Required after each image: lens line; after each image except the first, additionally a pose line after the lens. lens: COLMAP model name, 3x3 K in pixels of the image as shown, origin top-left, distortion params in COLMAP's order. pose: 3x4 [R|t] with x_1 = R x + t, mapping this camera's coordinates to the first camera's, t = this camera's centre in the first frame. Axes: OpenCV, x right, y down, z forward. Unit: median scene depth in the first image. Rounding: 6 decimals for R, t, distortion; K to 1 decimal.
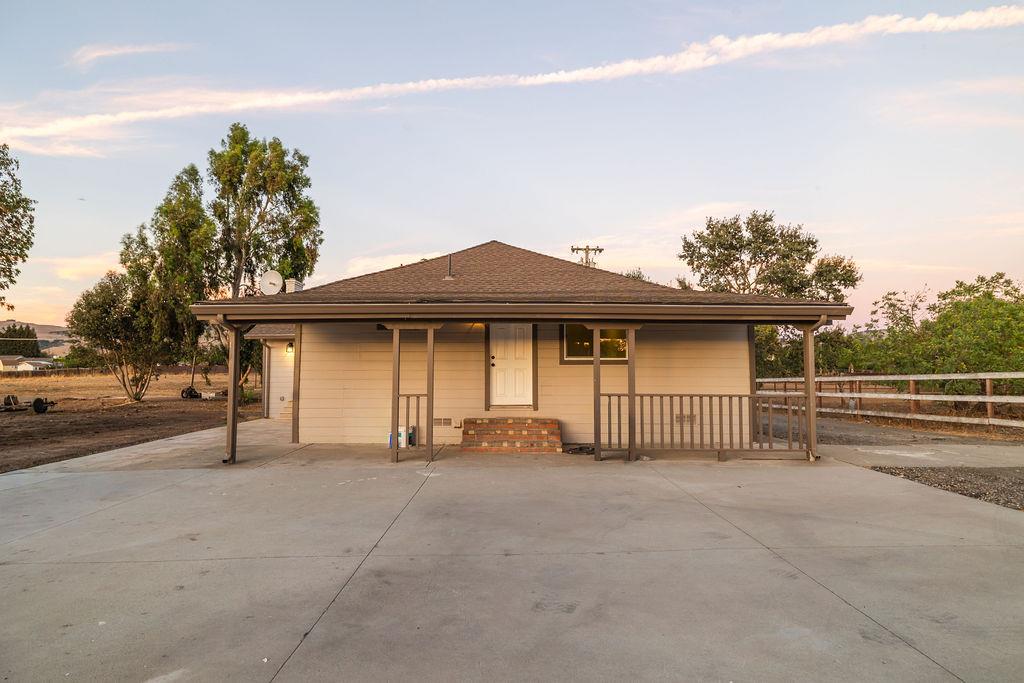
lens RADIAL K [[542.2, 0, 512.0], [0, 542.2, 341.5], [0, 0, 1]] dist [0.005107, 0.000132]
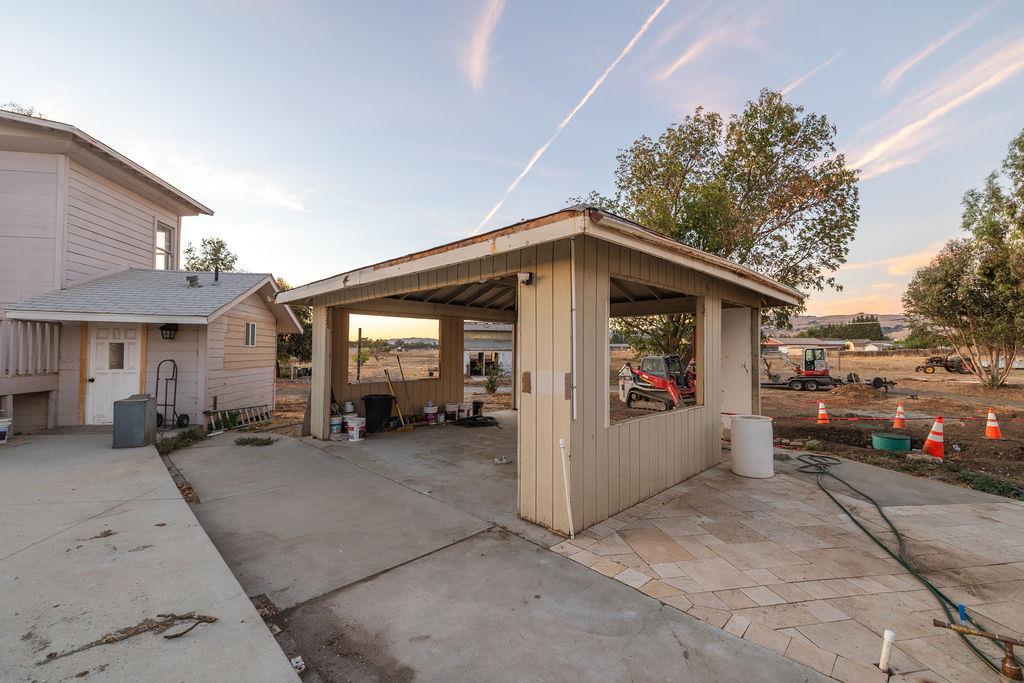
lens RADIAL K [[426.7, 0, 512.0], [0, 426.7, 341.5], [0, 0, 1]] dist [-0.000002, -0.000261]
pose [[0.138451, -0.014996, -0.990256, -0.138849], [0.045790, 0.998913, -0.008726, 0.008864], [0.989310, -0.044136, 0.138987, 0.173898]]
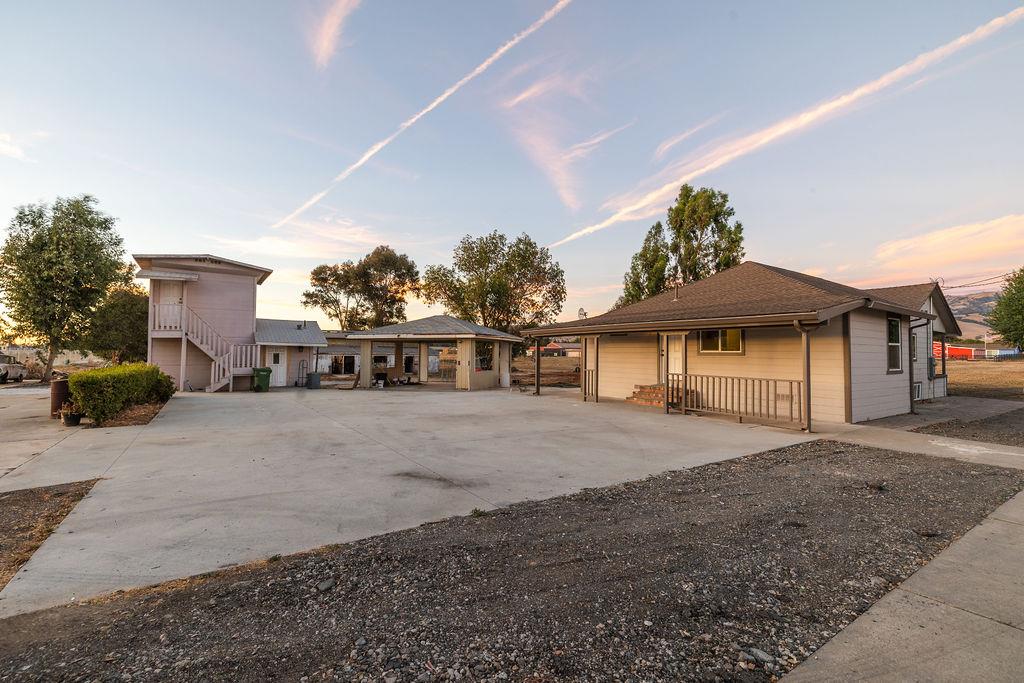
lens RADIAL K [[436.0, 0, 512.0], [0, 436.0, 341.5], [0, 0, 1]] dist [0.001475, 0.000288]
pose [[0.550670, -0.019883, -0.834486, 0.206244], [0.038305, 0.999265, 0.001469, -0.004669], [0.833844, -0.032774, 0.551027, -0.030404]]
